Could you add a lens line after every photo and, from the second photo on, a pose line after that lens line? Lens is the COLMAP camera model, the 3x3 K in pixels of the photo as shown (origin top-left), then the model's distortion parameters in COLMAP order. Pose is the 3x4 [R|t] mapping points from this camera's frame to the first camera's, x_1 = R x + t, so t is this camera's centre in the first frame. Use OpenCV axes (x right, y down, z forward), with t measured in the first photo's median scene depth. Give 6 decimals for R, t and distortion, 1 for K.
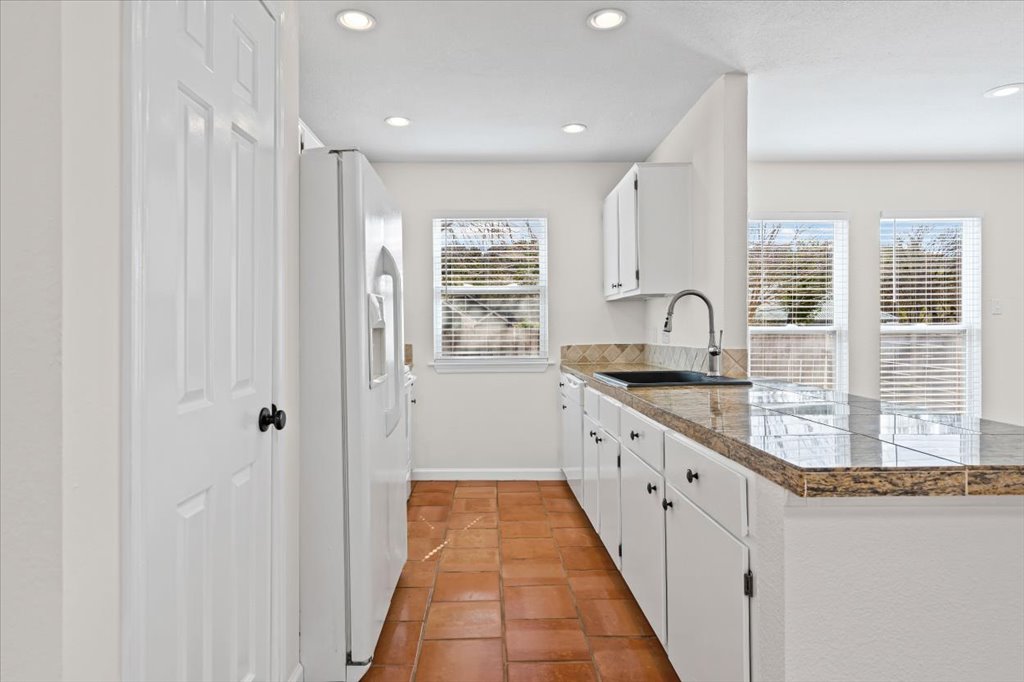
lens RADIAL K [[580.2, 0, 495.2], [0, 580.2, 341.9], [0, 0, 1]] dist [0.001725, 0.001376]
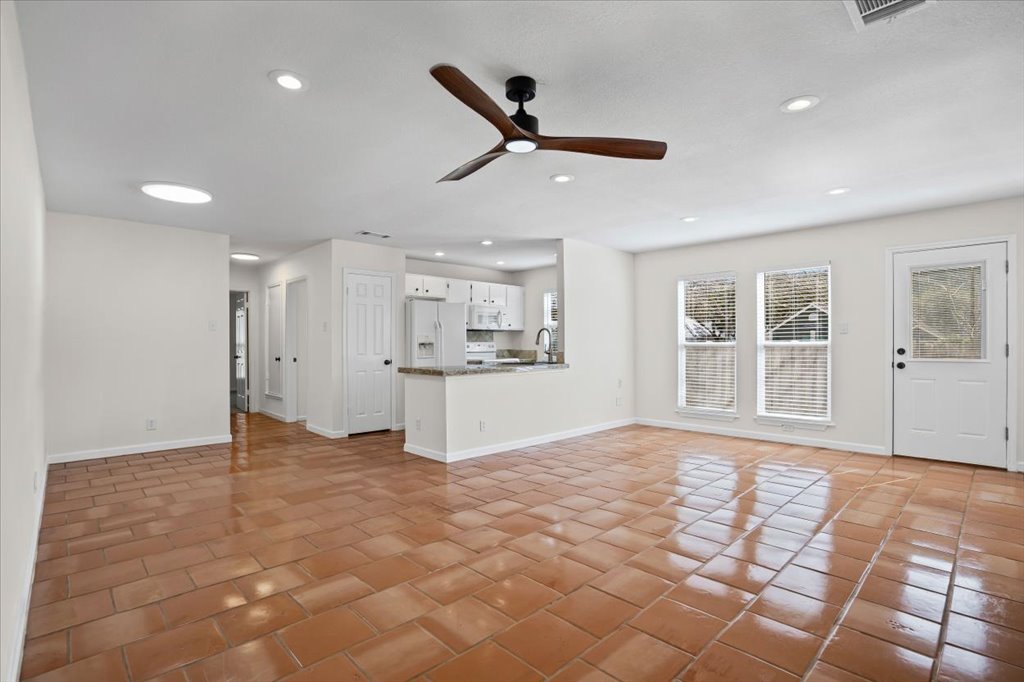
lens RADIAL K [[482.5, 0, 507.5], [0, 482.5, 347.2], [0, 0, 1]] dist [-0.037223, 0.002255]
pose [[0.685386, 0.007821, -0.728138, 1.409431], [-0.017163, 0.999838, -0.005416, 0.005597], [0.727977, 0.016209, 0.685410, -0.439476]]
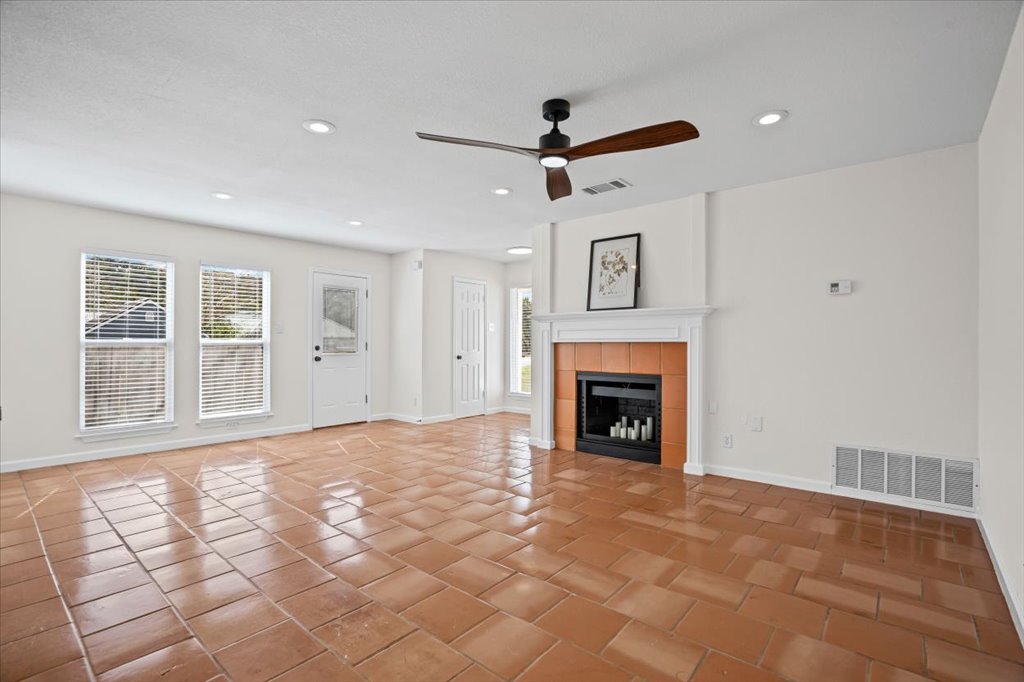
lens RADIAL K [[482.5, 0, 497.6], [0, 482.5, 340.1], [0, 0, 1]] dist [-0.037223, 0.002255]
pose [[0.664770, 0.009185, 0.746992, 0.345892], [0.012909, 0.999634, -0.023779, 0.012591], [-0.746937, 0.025450, 0.664408, -0.390337]]
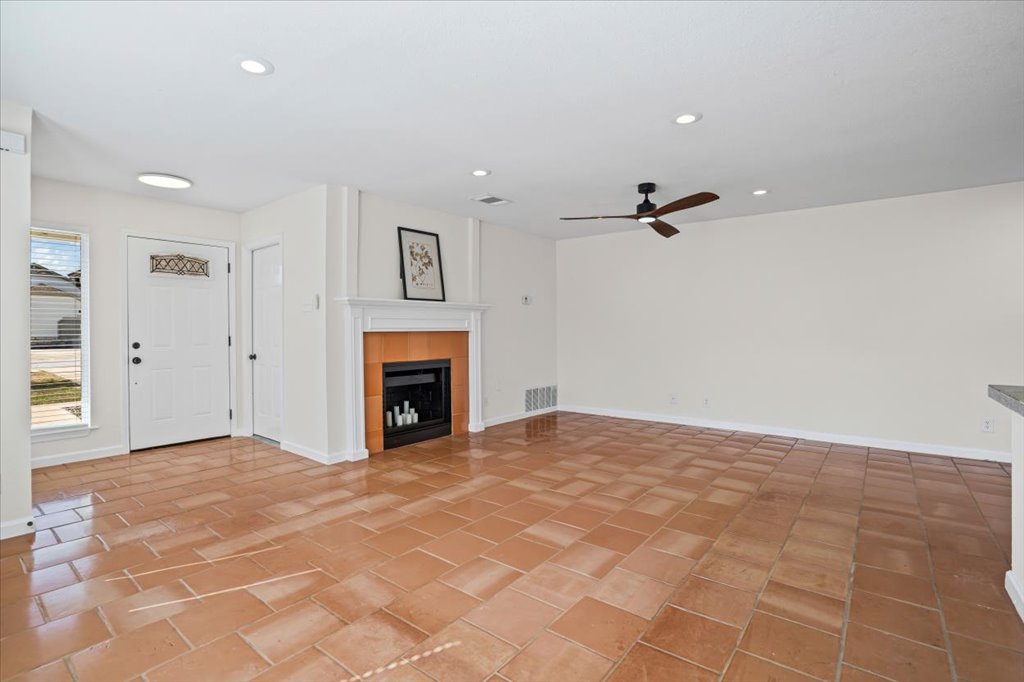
lens RADIAL K [[482.5, 0, 526.6], [0, 482.5, 320.6], [0, 0, 1]] dist [-0.037223, 0.002255]
pose [[-0.792675, 0.014696, 0.609467, 0.464218], [0.016555, 0.999860, -0.002578, -0.031521], [-0.609419, 0.008046, -0.792807, 1.158638]]
